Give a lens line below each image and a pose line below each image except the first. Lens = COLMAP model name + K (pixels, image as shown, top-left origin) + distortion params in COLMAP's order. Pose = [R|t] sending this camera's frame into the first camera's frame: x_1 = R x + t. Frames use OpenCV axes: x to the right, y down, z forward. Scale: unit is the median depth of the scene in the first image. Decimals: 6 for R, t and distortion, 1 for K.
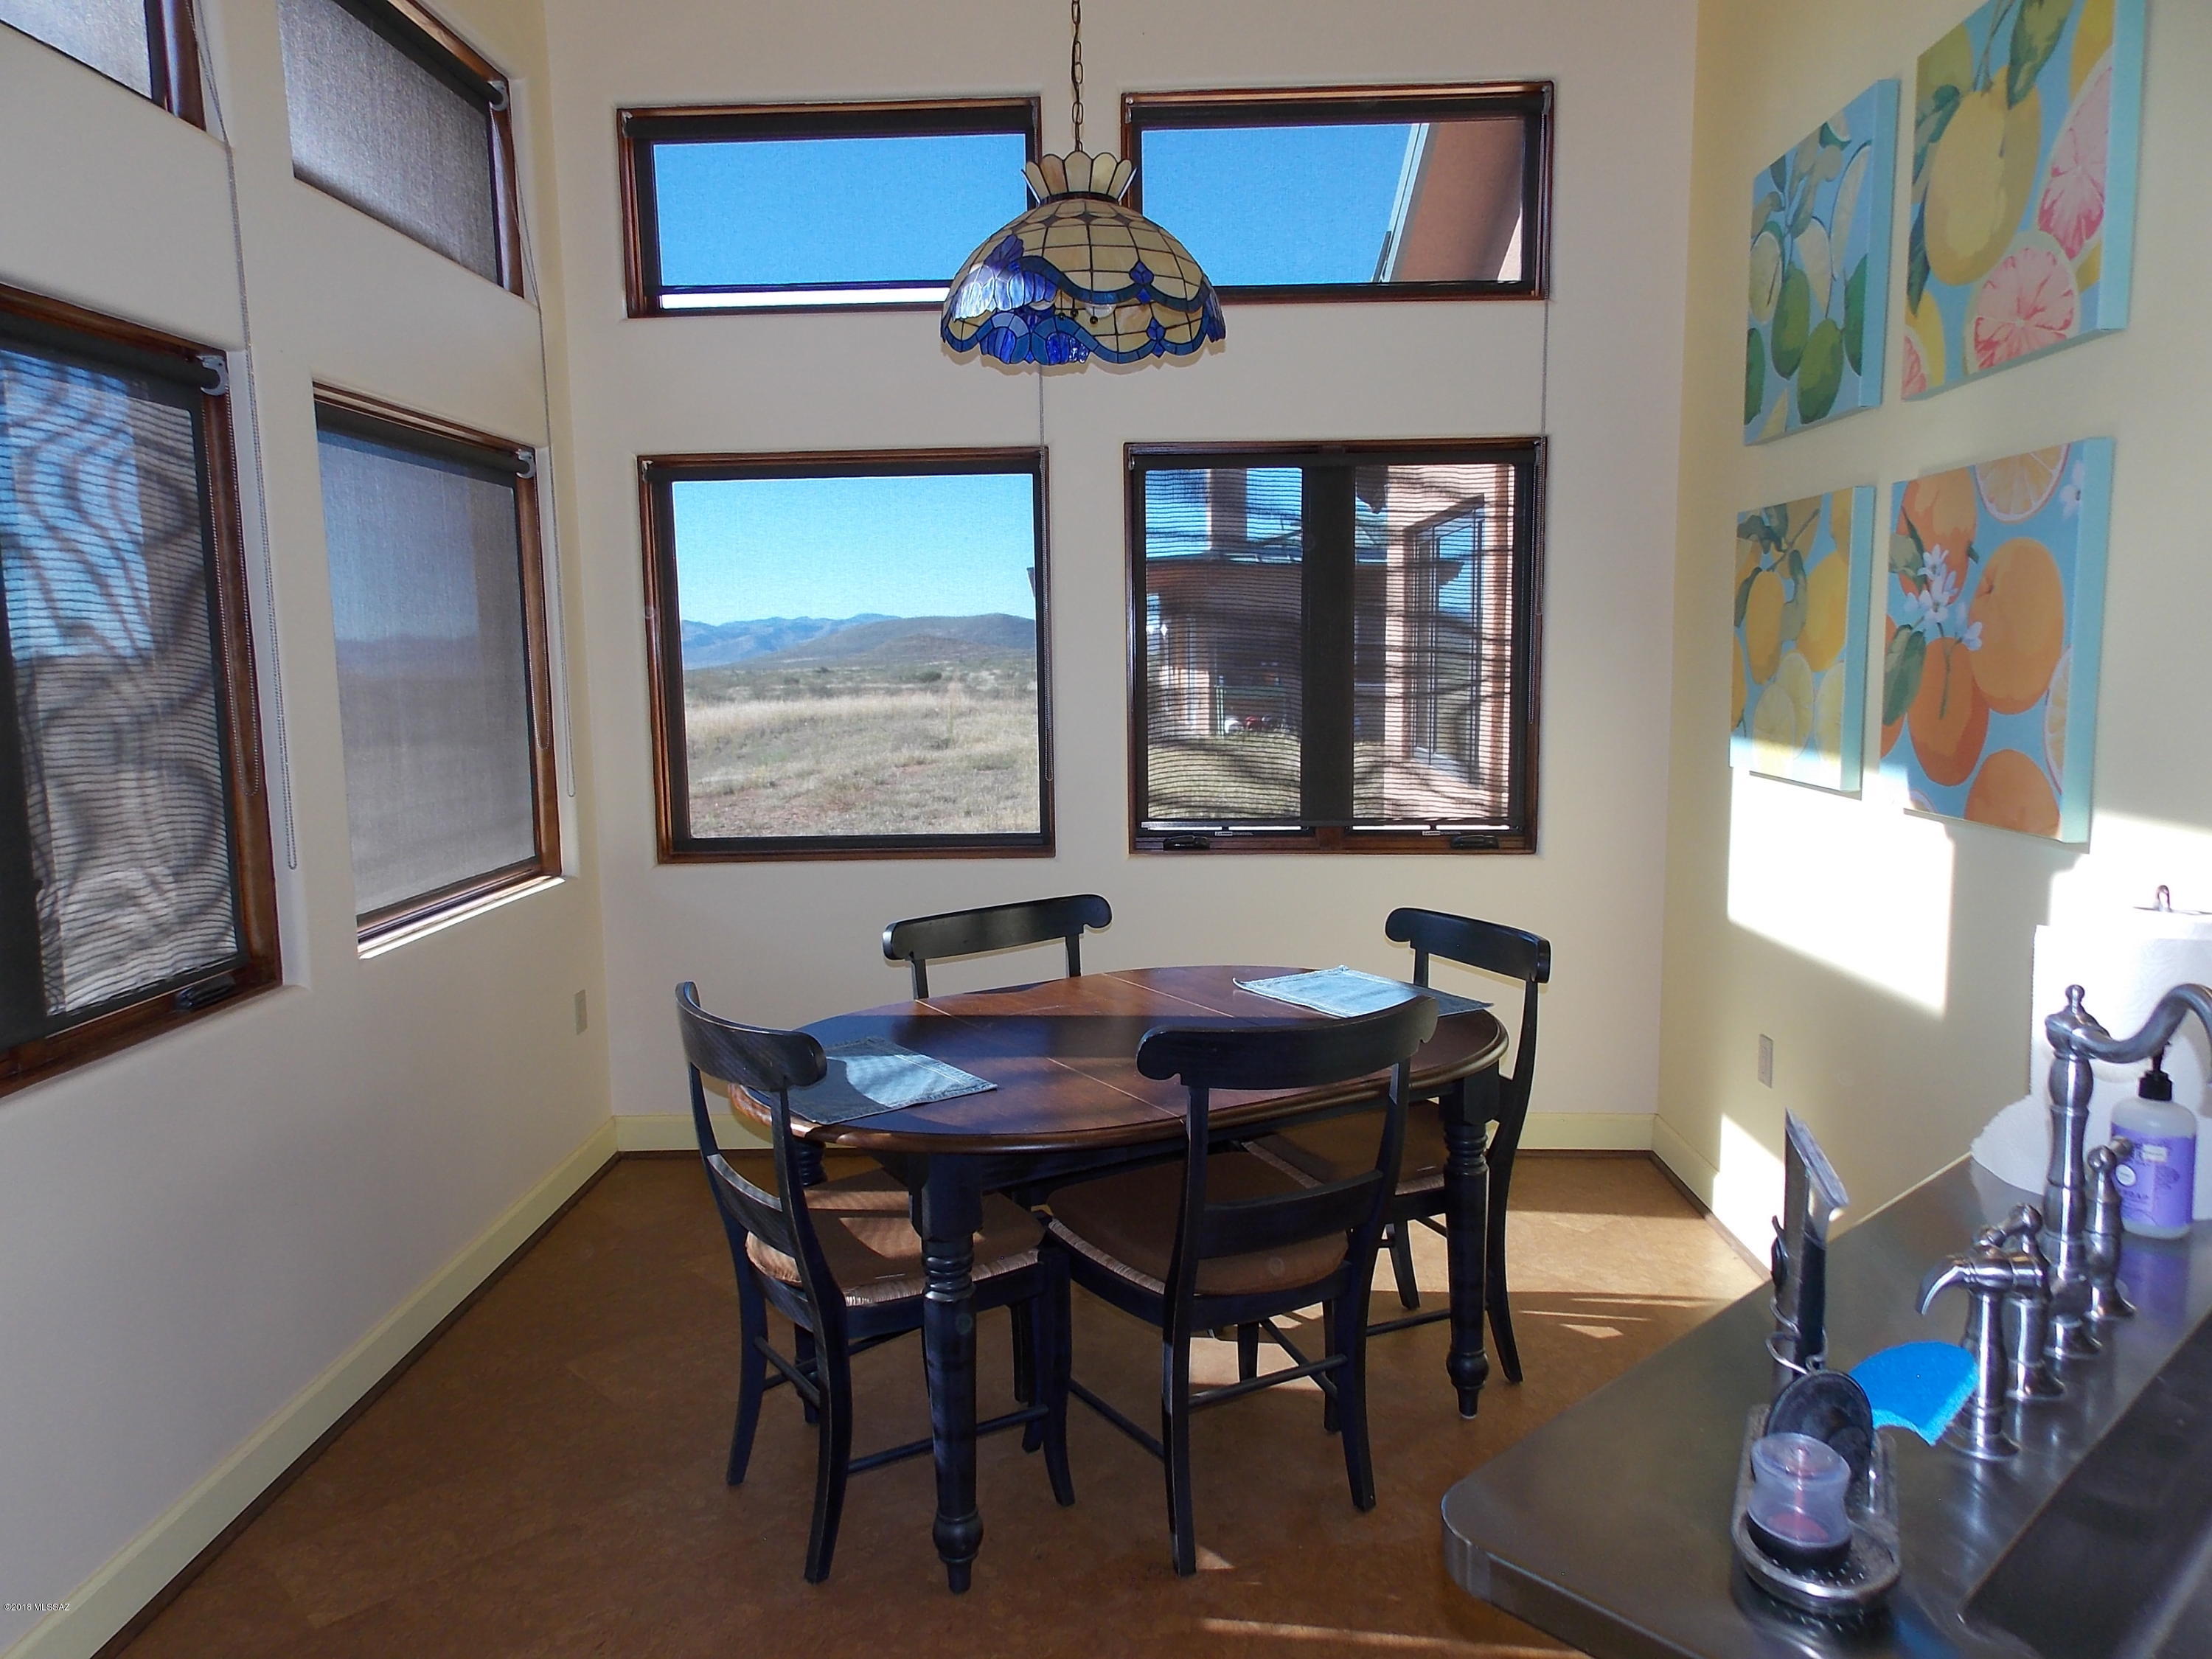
lens RADIAL K [[1567.4, 0, 1106.0], [0, 1567.4, 829.5], [0, 0, 1]] dist [0.132211, 0.002934]
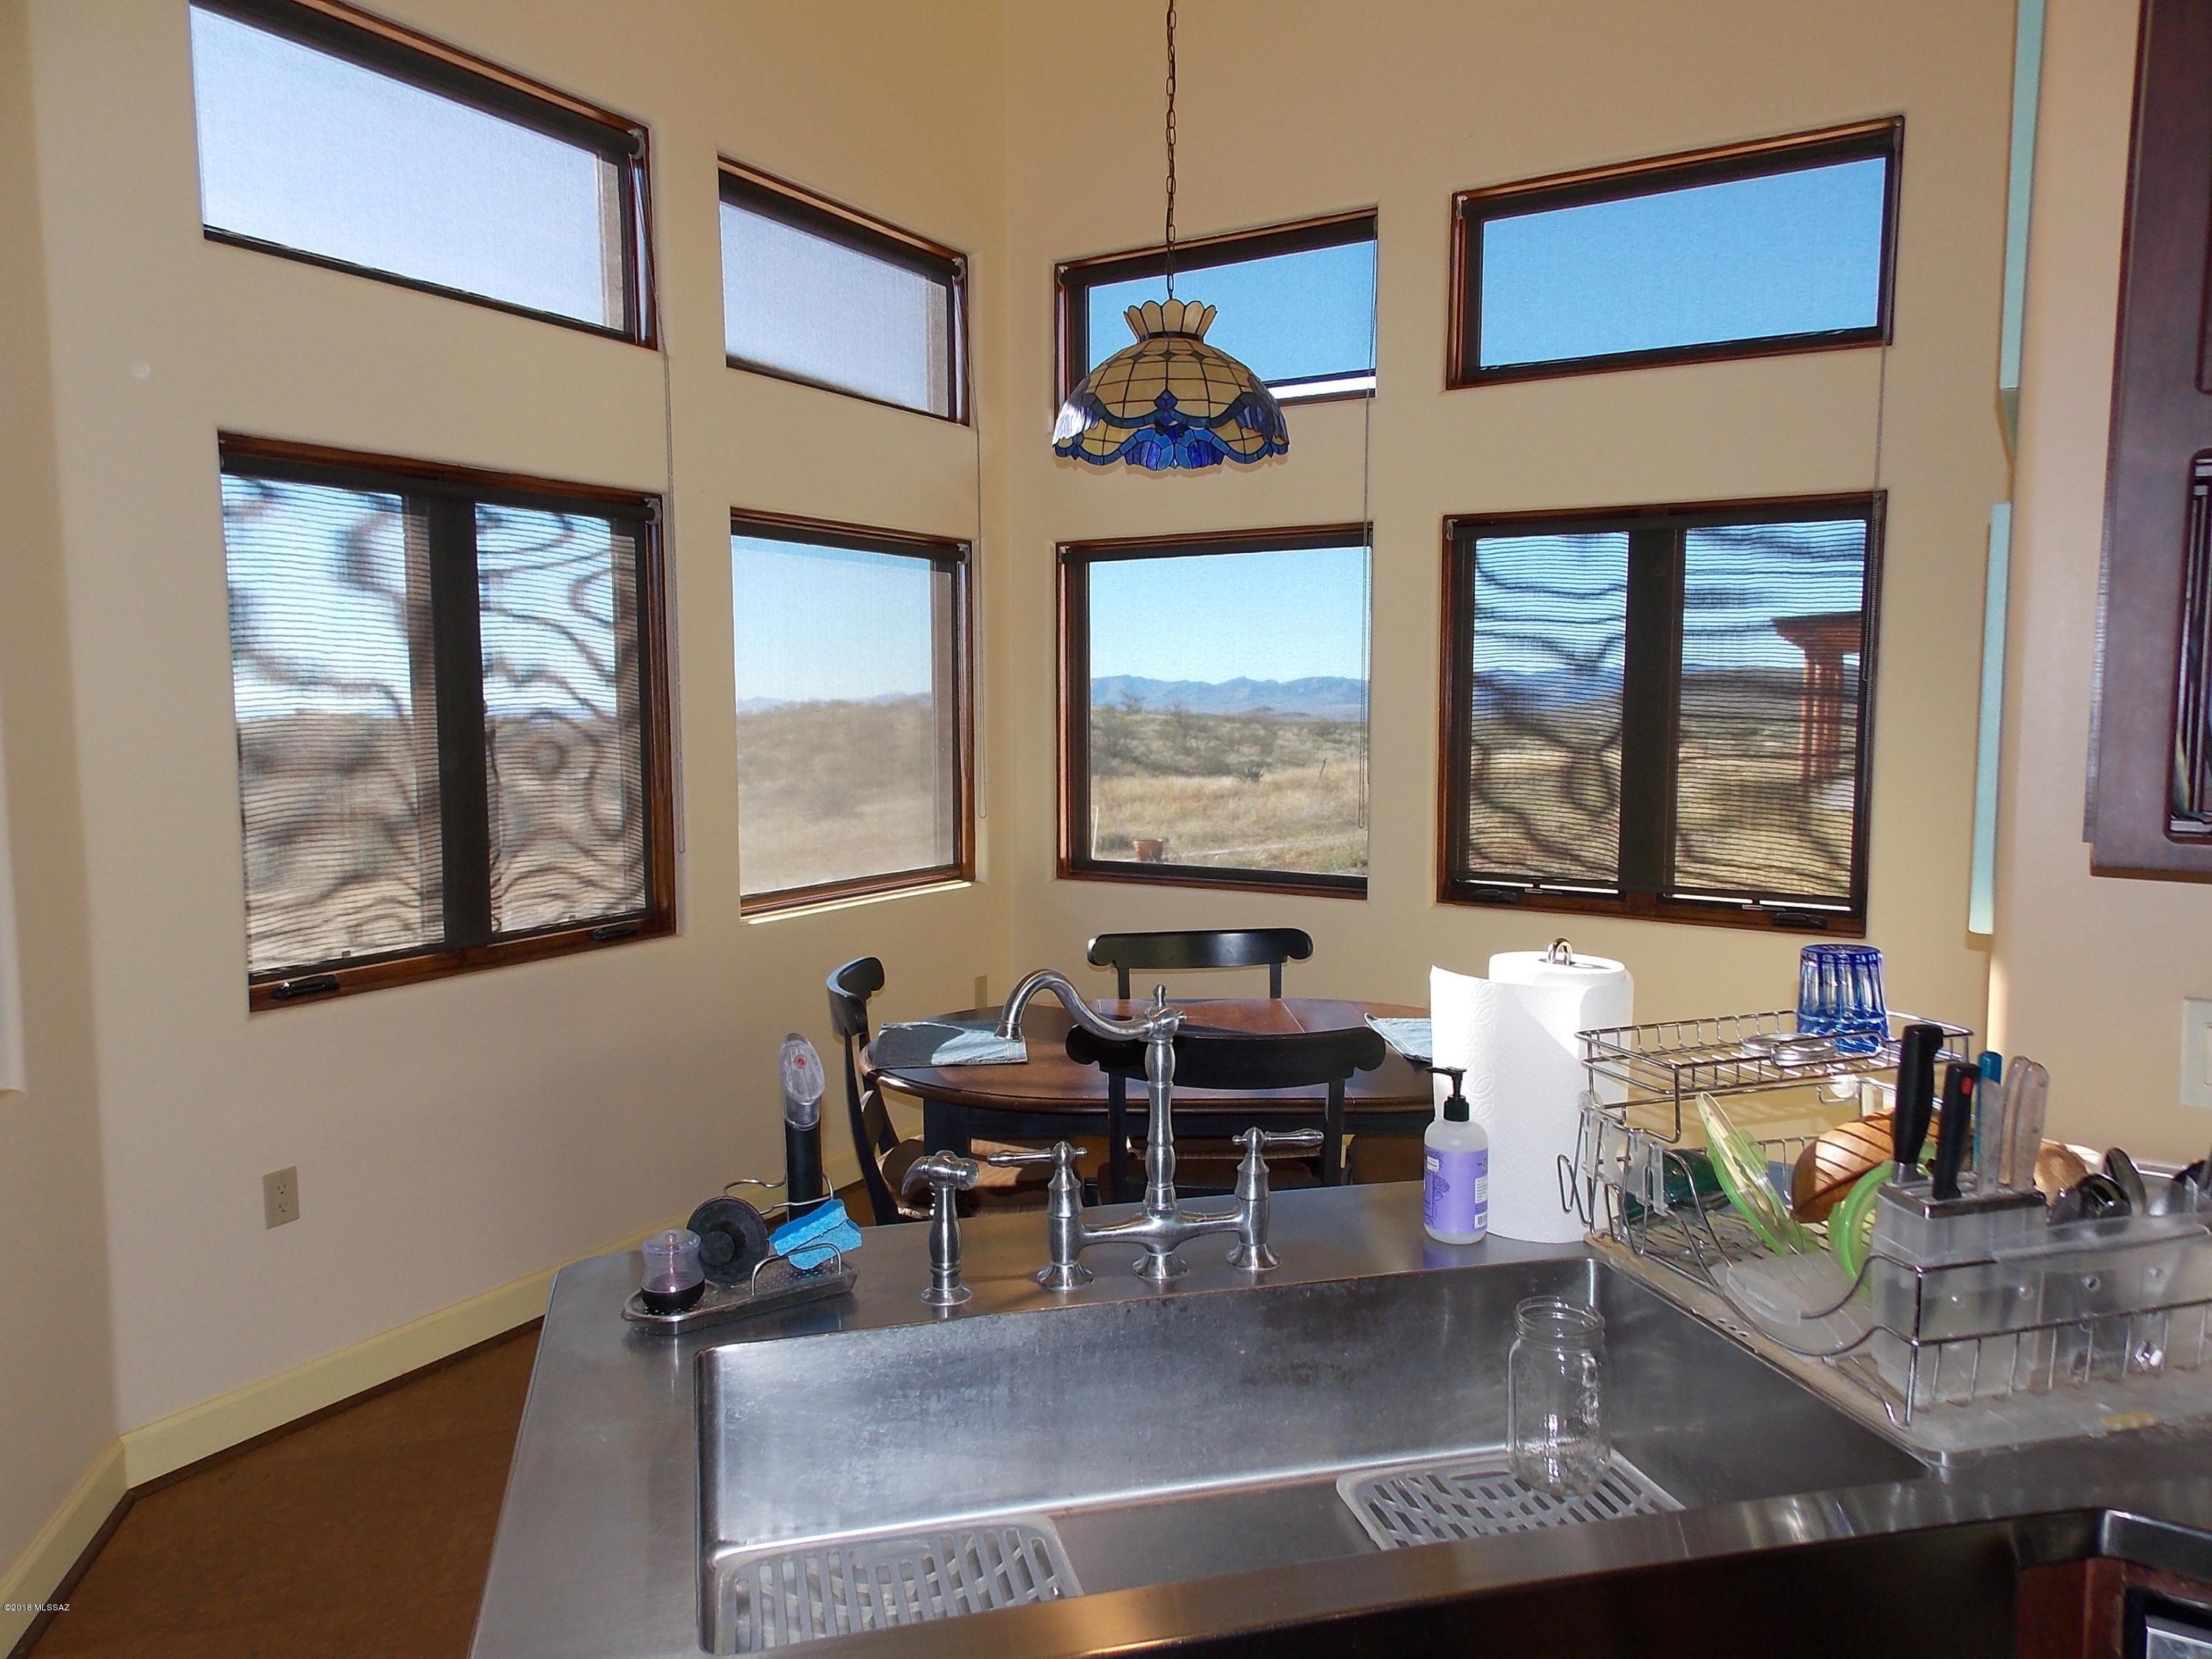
lens RADIAL K [[1575.0, 0, 1108.8], [0, 1575.0, 786.7], [0, 0, 1]] dist [0.123375, 0.000719]
pose [[0.885450, 0.046601, -0.462393, 0.413060], [-0.074151, 0.996380, -0.041577, -0.001607], [0.458782, 0.071102, 0.885700, -0.051409]]
